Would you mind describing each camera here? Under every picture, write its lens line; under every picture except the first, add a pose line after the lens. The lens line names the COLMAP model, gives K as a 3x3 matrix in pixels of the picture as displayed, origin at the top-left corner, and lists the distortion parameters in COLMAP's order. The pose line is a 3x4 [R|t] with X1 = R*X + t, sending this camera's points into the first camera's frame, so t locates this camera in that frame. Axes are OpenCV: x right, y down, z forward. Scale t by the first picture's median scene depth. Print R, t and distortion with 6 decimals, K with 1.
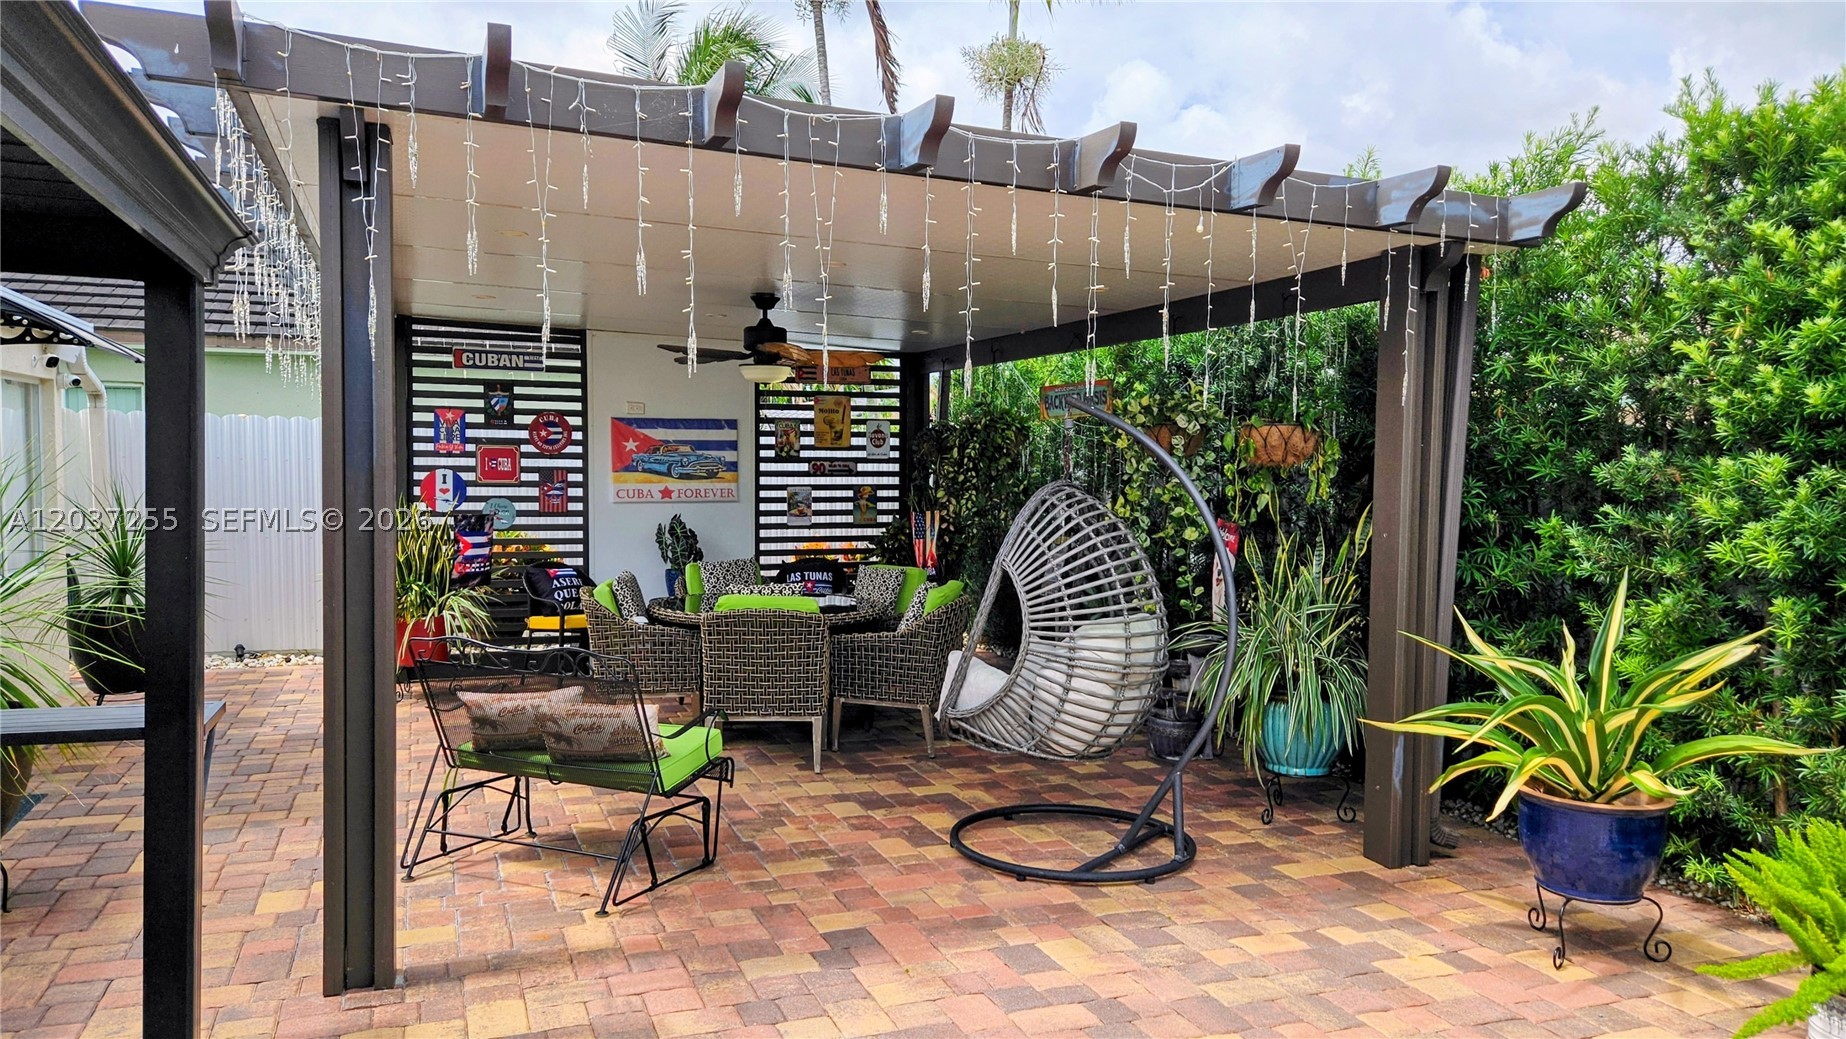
lens RADIAL K [[1271.3, 0, 917.3], [0, 1271.3, 529.5], [0, 0, 1]] dist [0.080427, -0.068085]
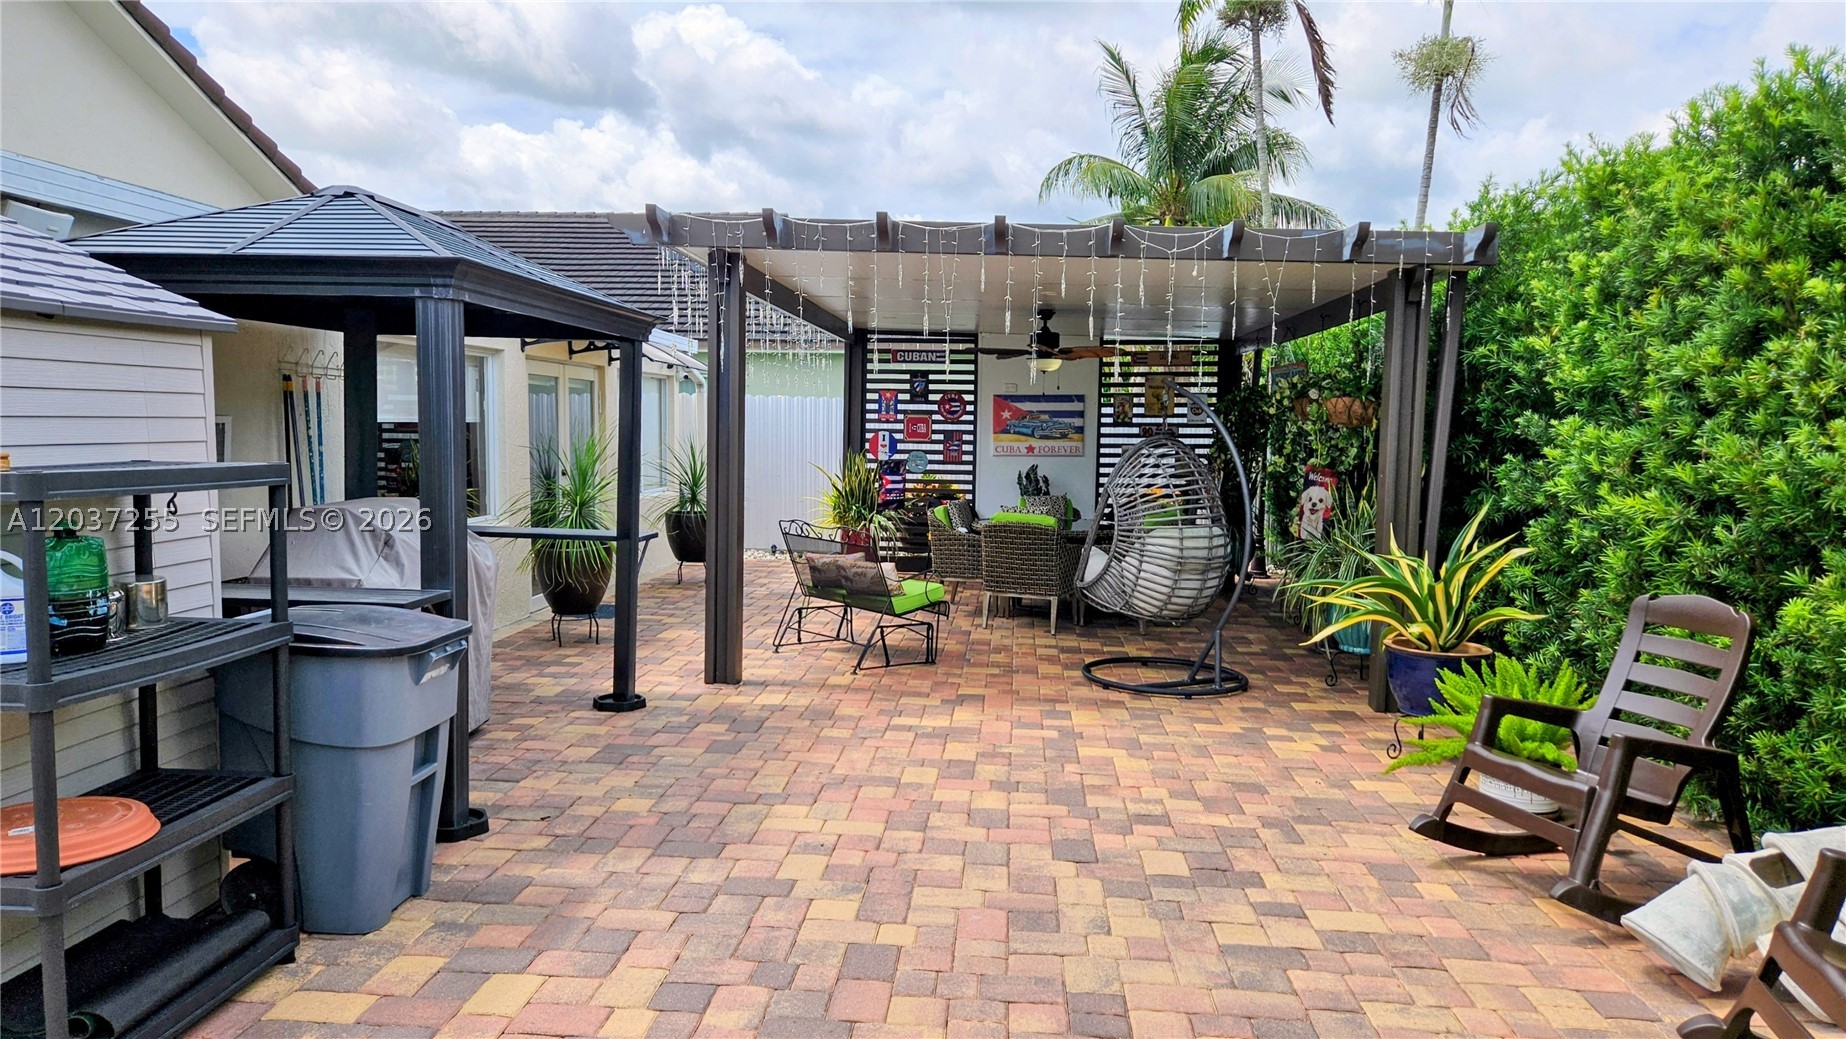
lens RADIAL K [[1228.8, 0, 923.0], [0, 1228.8, 519.5], [0, 0, 1]] dist [0.080815, -0.077837]
pose [[0.895882, 0.035117, -0.442902, 0.303639], [-0.027352, 0.999340, 0.023908, 0.019710], [0.443449, -0.009305, 0.896251, -0.255907]]
